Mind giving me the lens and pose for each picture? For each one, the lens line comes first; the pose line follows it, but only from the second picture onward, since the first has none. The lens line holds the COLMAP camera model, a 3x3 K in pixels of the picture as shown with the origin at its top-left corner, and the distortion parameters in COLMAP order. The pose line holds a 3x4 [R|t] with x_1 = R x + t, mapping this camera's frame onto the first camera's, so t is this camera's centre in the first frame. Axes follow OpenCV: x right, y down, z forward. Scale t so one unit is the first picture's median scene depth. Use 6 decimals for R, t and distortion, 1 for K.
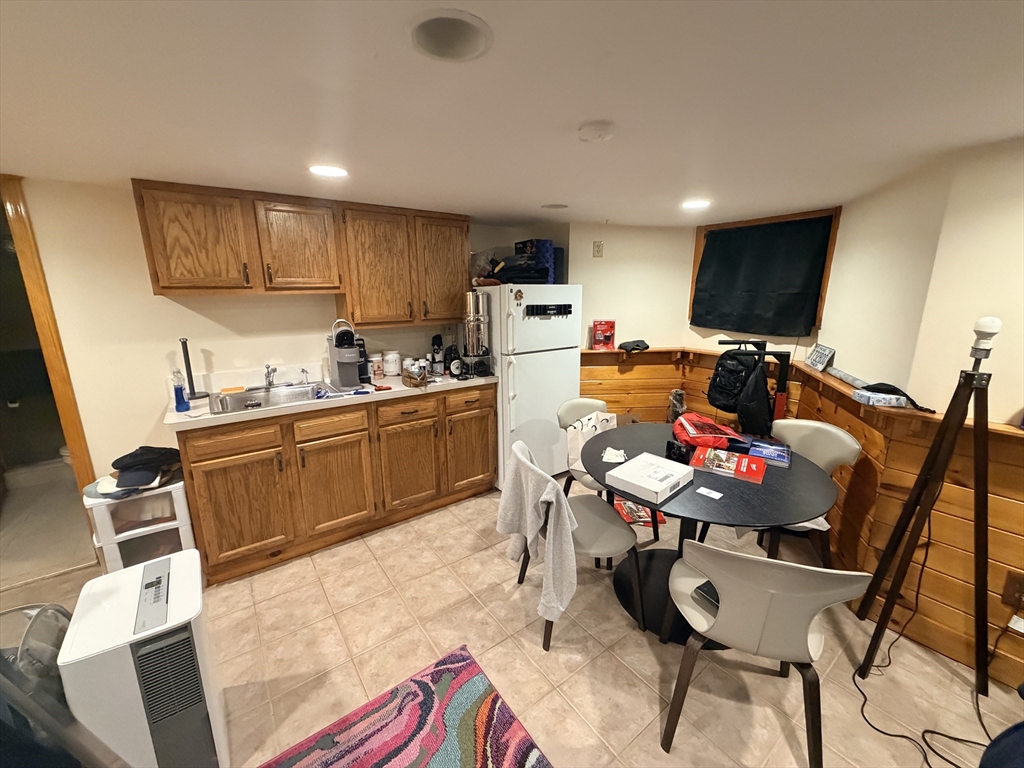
lens RADIAL K [[408.4, 0, 512.8], [0, 408.4, 386.7], [0, 0, 1]] dist [0.003876, 0.000106]
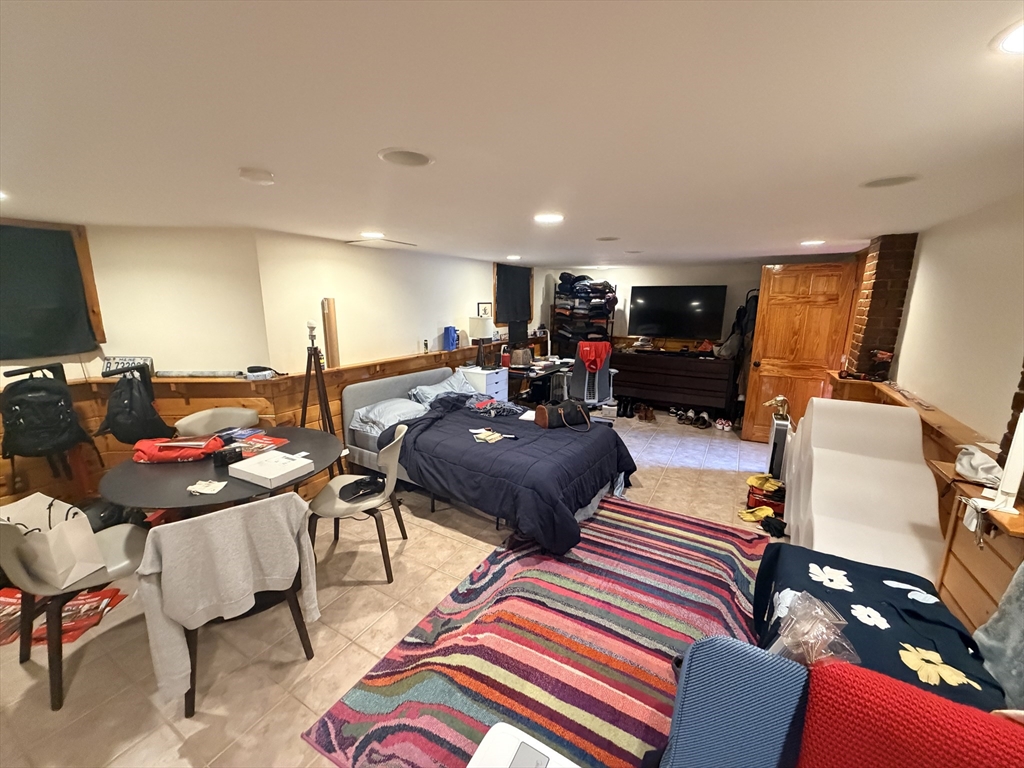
lens RADIAL K [[408.4, 0, 511.7], [0, 408.4, 382.4], [0, 0, 1]] dist [0.003876, 0.000106]
pose [[-0.401849, -0.184738, 0.896877, -0.602536], [0.201177, 0.937698, 0.283285, -0.131225], [-0.893334, 0.294268, -0.339648, 0.455323]]
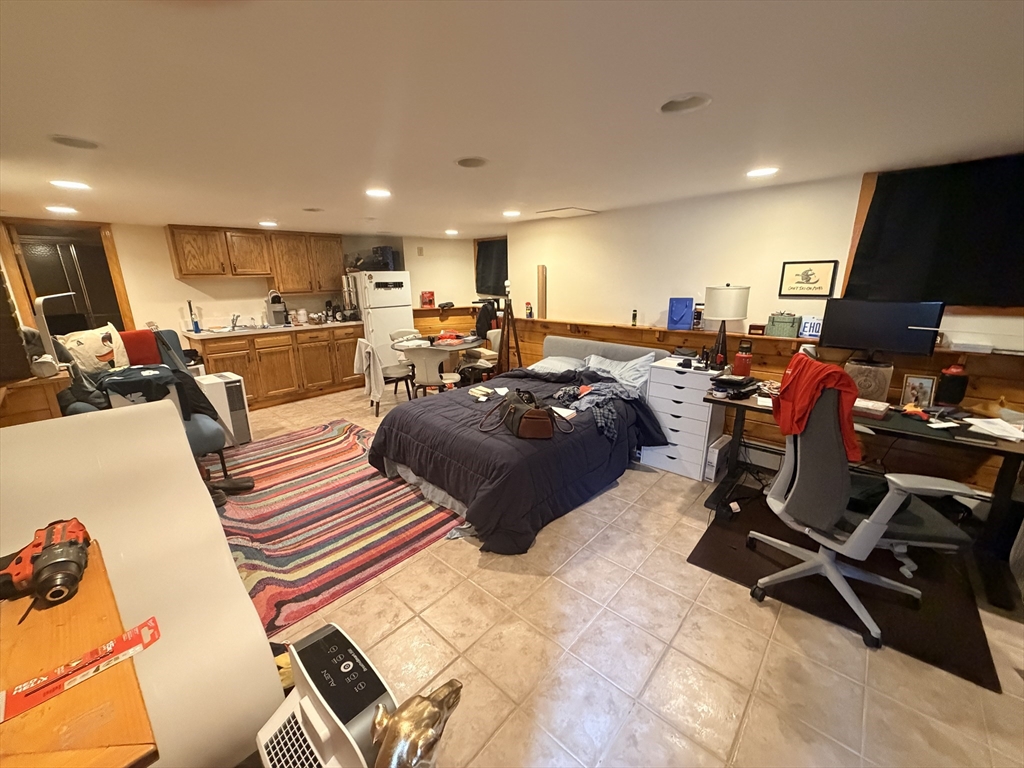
lens RADIAL K [[408.4, 0, 510.6], [0, 408.4, 384.0], [0, 0, 1]] dist [0.003876, 0.000106]
pose [[0.980906, -0.060677, 0.184775, 0.287465], [0.056148, 0.997982, 0.029653, 0.270412], [-0.186202, -0.018712, 0.982333, -1.069820]]
